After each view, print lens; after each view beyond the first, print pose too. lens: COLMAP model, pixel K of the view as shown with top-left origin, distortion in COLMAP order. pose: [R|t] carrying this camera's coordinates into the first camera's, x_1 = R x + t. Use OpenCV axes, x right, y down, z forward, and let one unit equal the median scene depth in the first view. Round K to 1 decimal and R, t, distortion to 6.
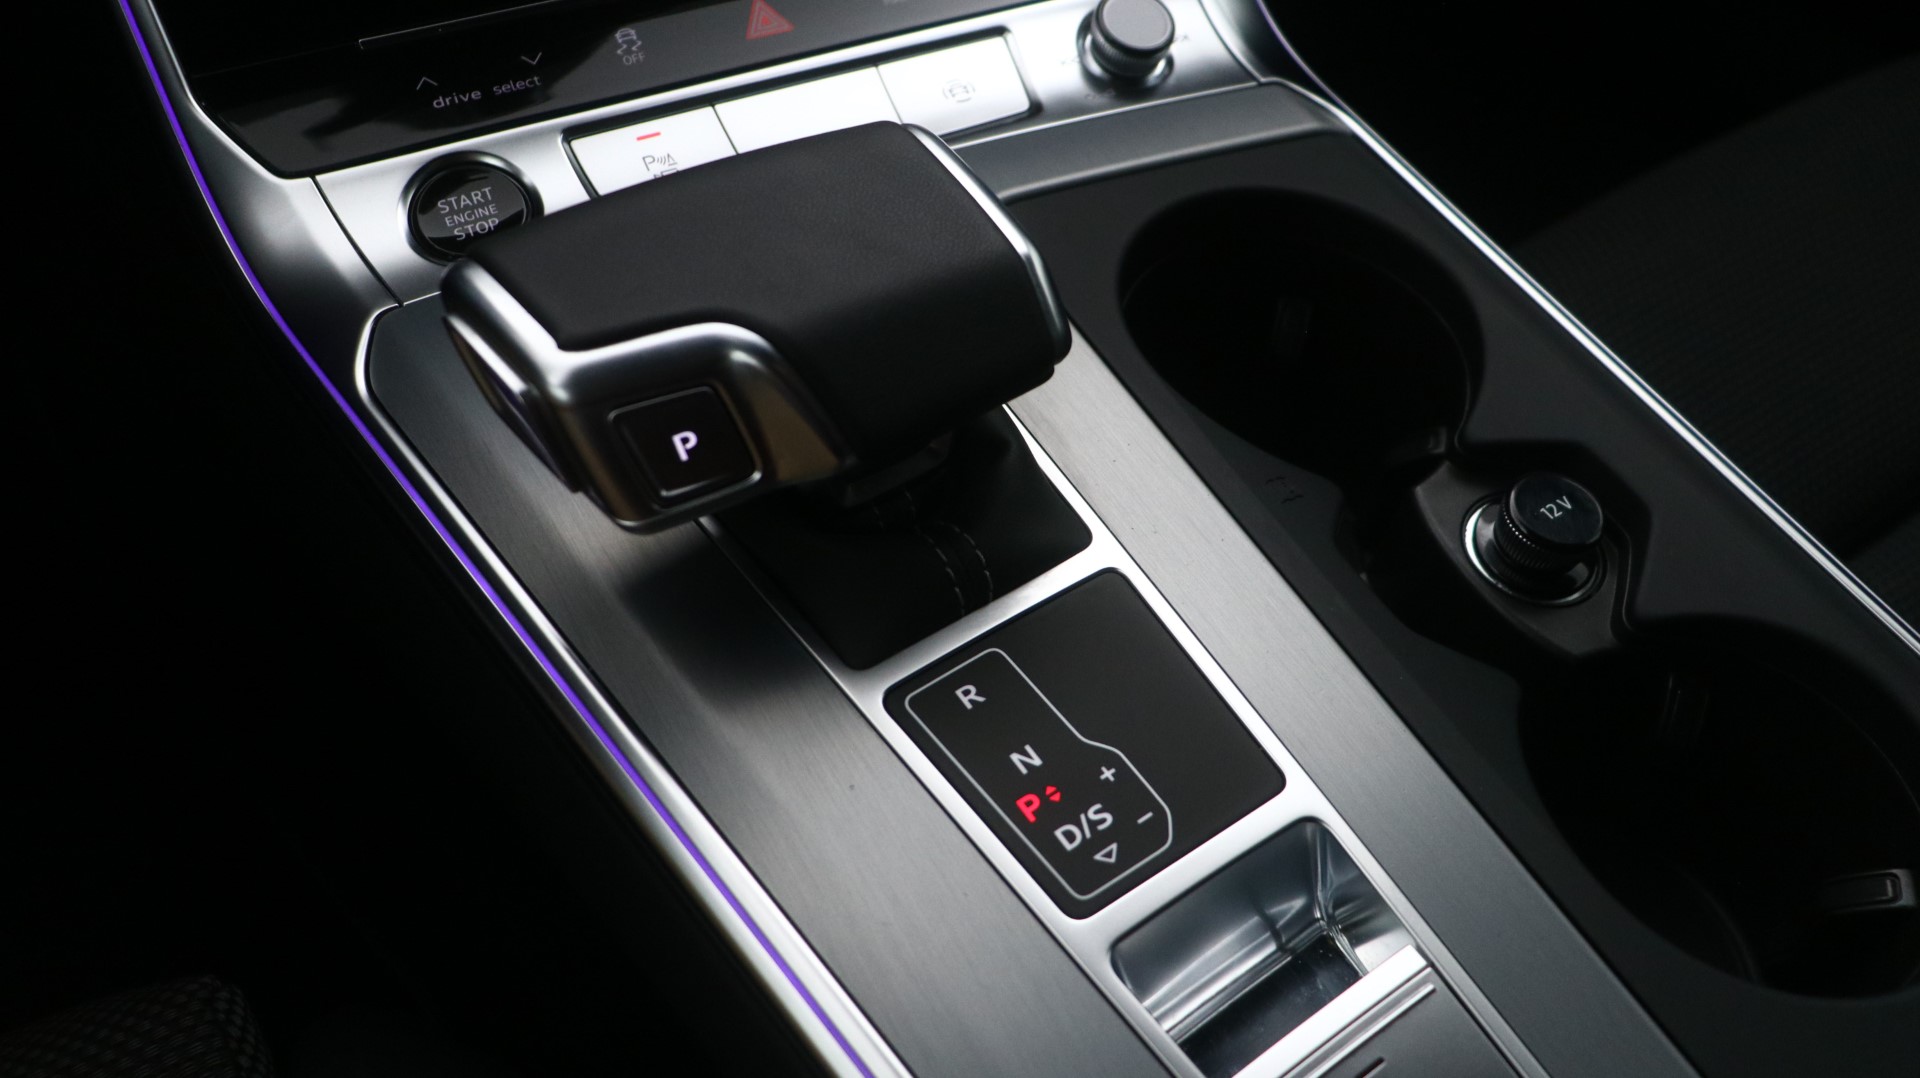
lens RADIAL K [[1532.9, 0, 954.5], [0, 1532.9, 534.5], [0, 0, 1]] dist [-0.031268, 0.024315]
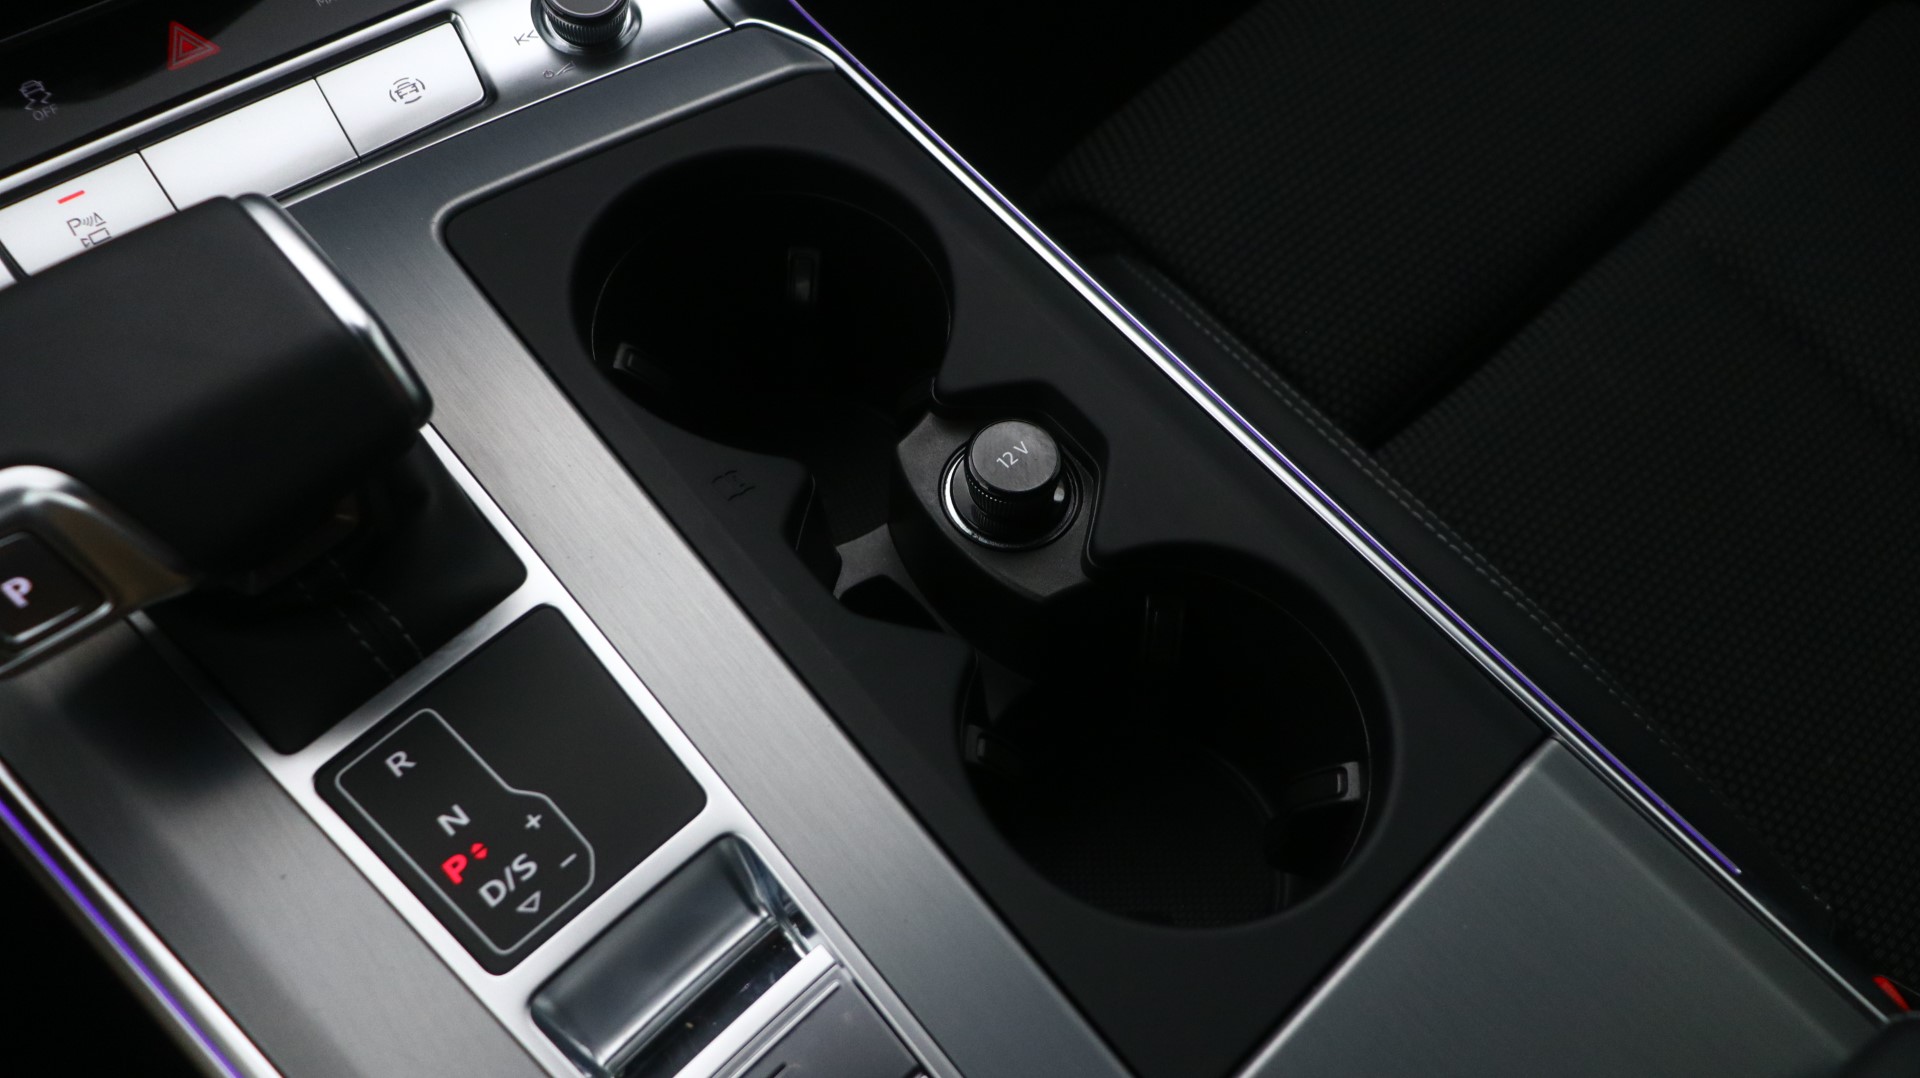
lens RADIAL K [[1532.9, 0, 970.1], [0, 1532.9, 540.4], [0, 0, 1]] dist [-0.031268, 0.024315]
pose [[0.986803, -0.154351, 0.048953, 0.335879], [0.146613, 0.980002, 0.134538, -0.113927], [-0.068740, -0.125586, 0.989698, -0.016485]]
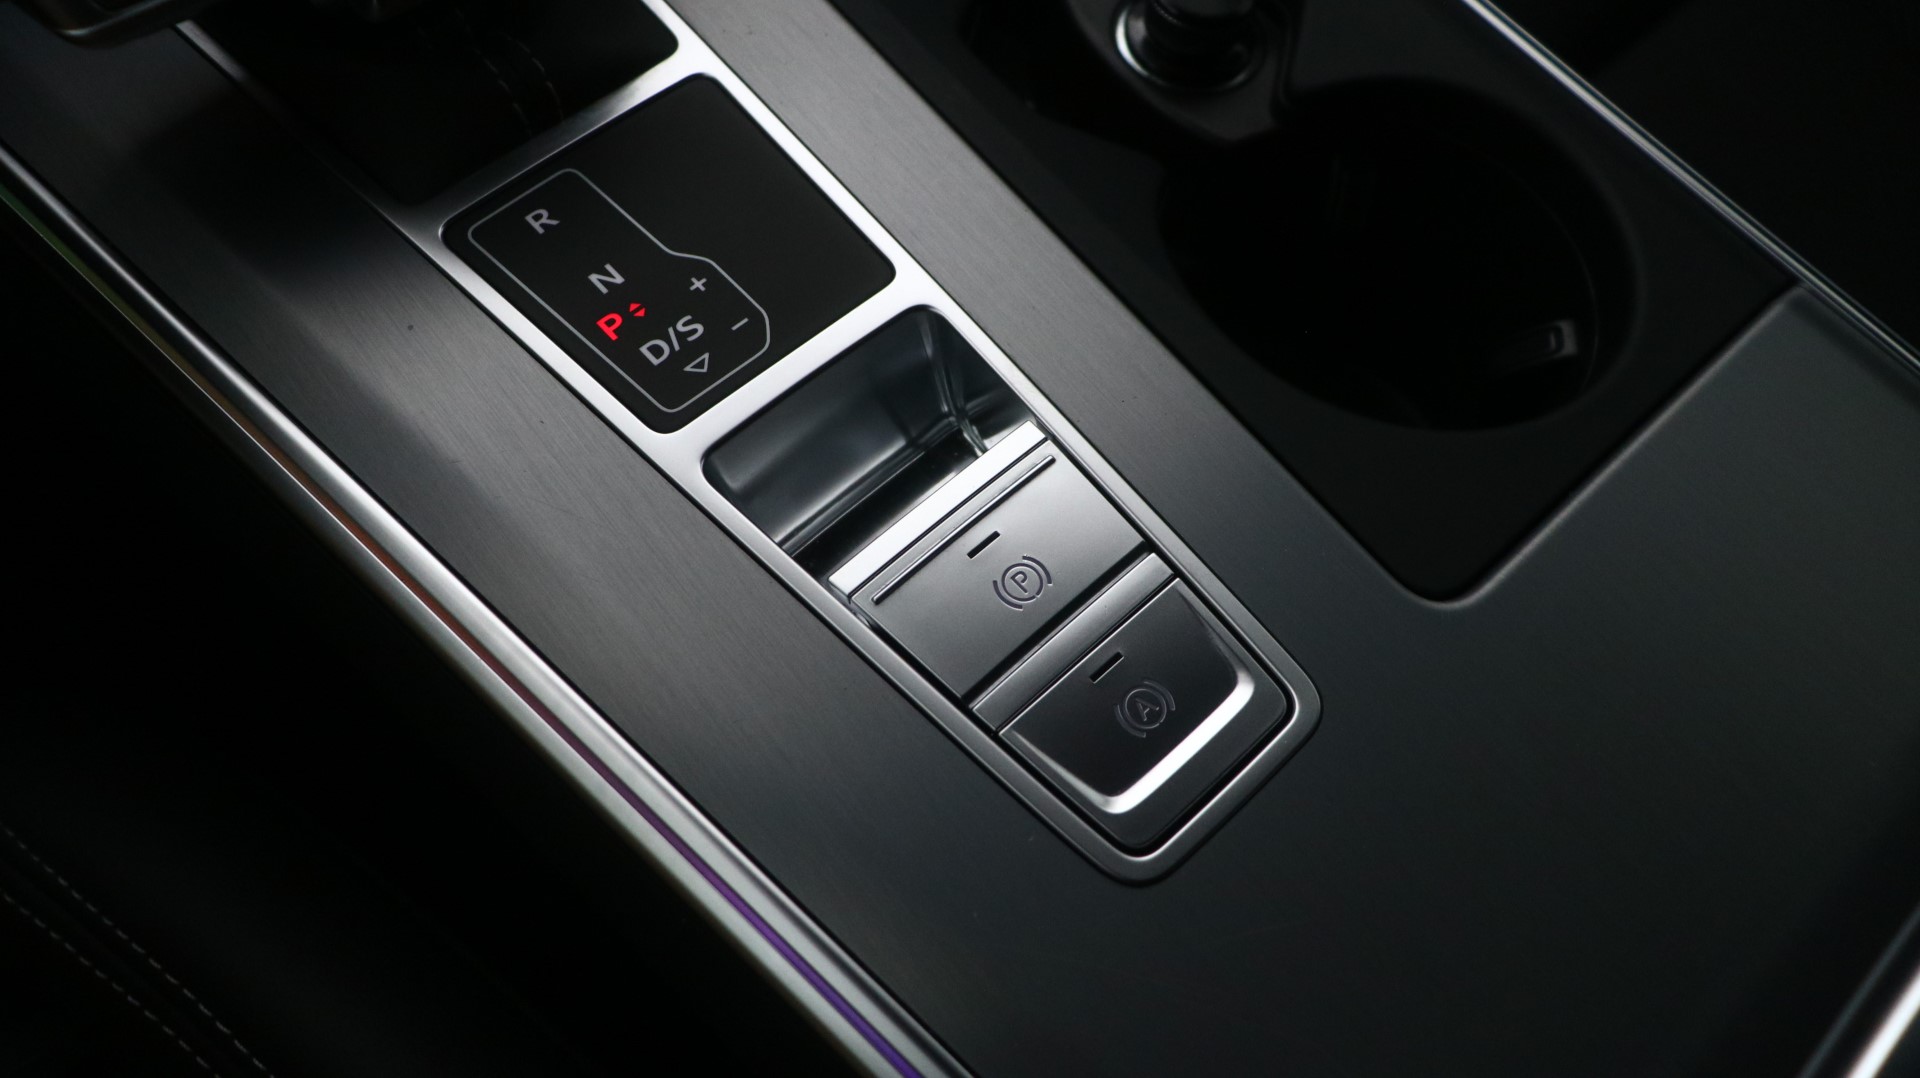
lens RADIAL K [[1532.9, 0, 962.6], [0, 1532.9, 549.6], [0, 0, 1]] dist [-0.031268, 0.024315]
pose [[0.989157, -0.120985, 0.083249, 0.145766], [0.104119, 0.977497, 0.183462, 0.145260], [-0.103572, -0.172805, 0.979496, 0.062053]]
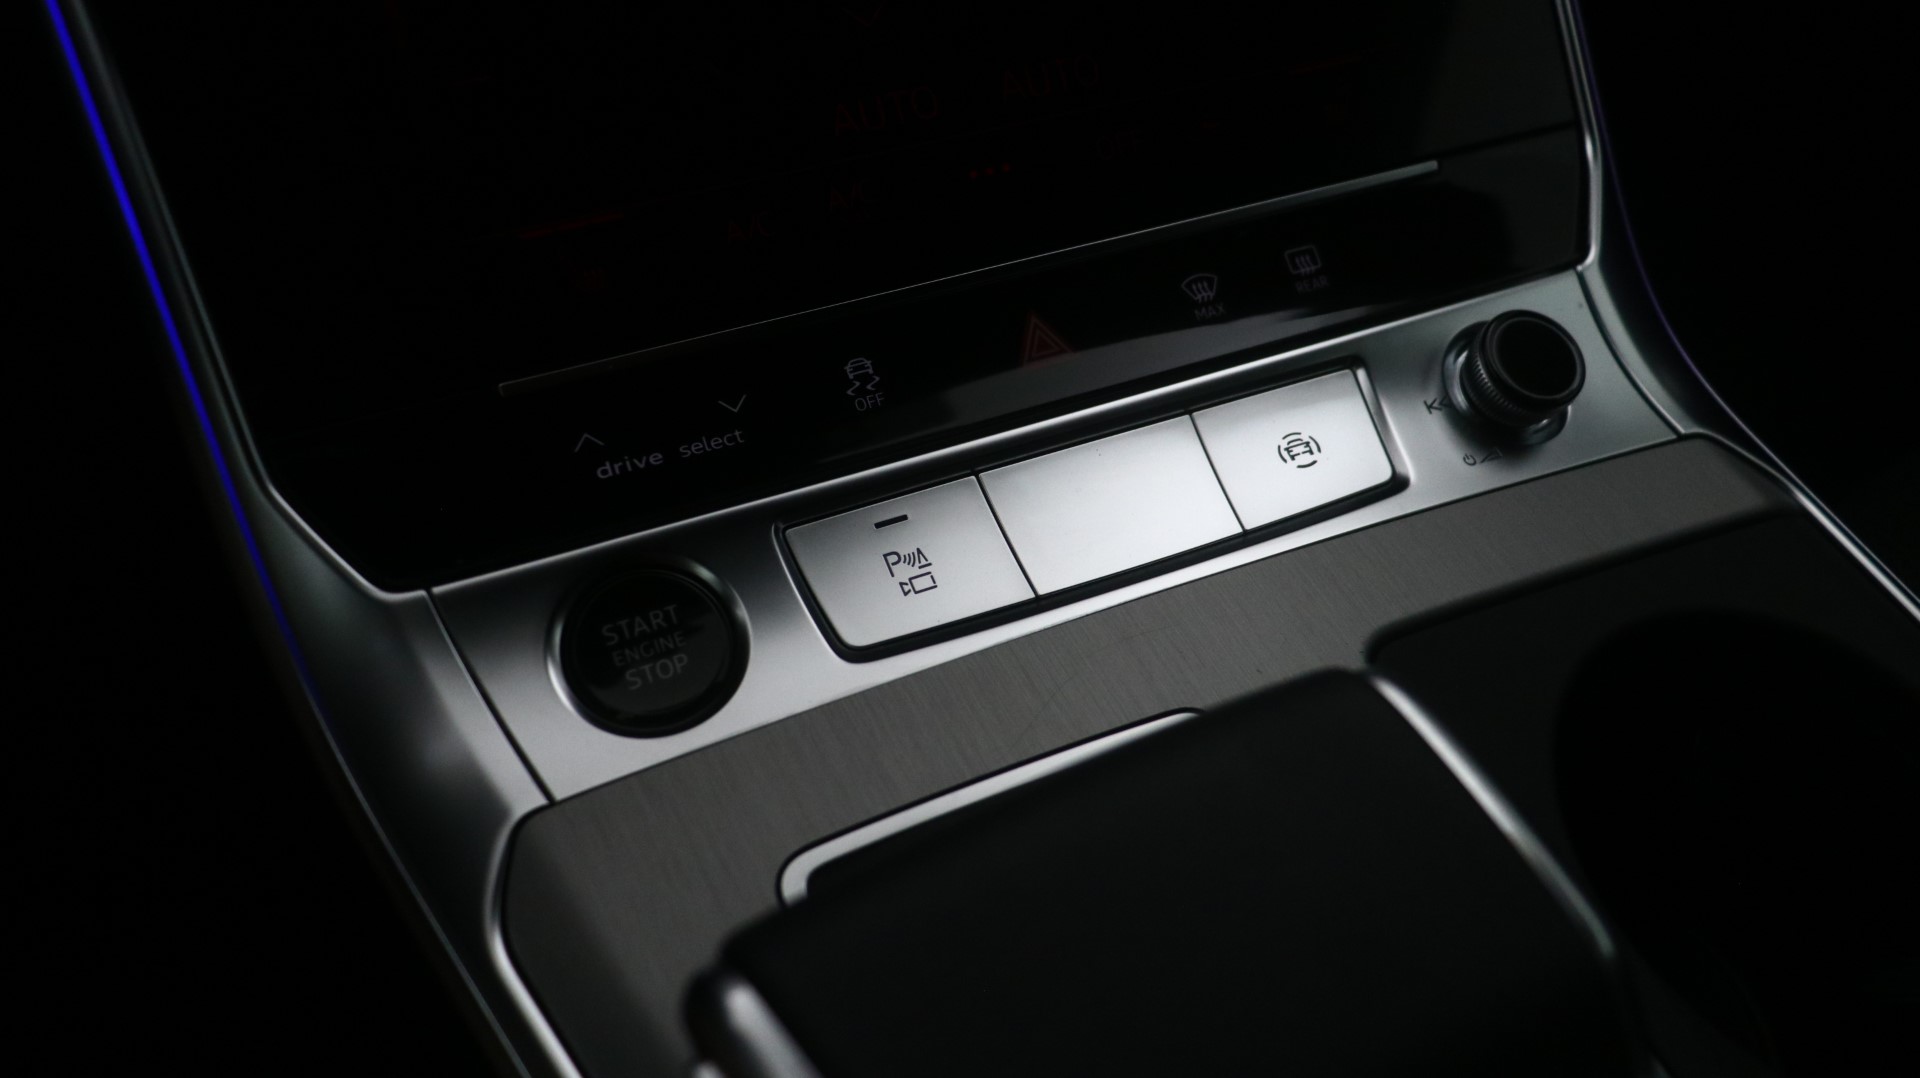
lens RADIAL K [[1532.9, 0, 951.7], [0, 1532.9, 536.1], [0, 0, 1]] dist [-0.031268, 0.024315]
pose [[0.998823, 0.048345, -0.003944, -0.203172], [-0.048338, 0.998829, 0.001871, -0.309442], [0.004030, -0.001678, 0.999990, 0.337479]]
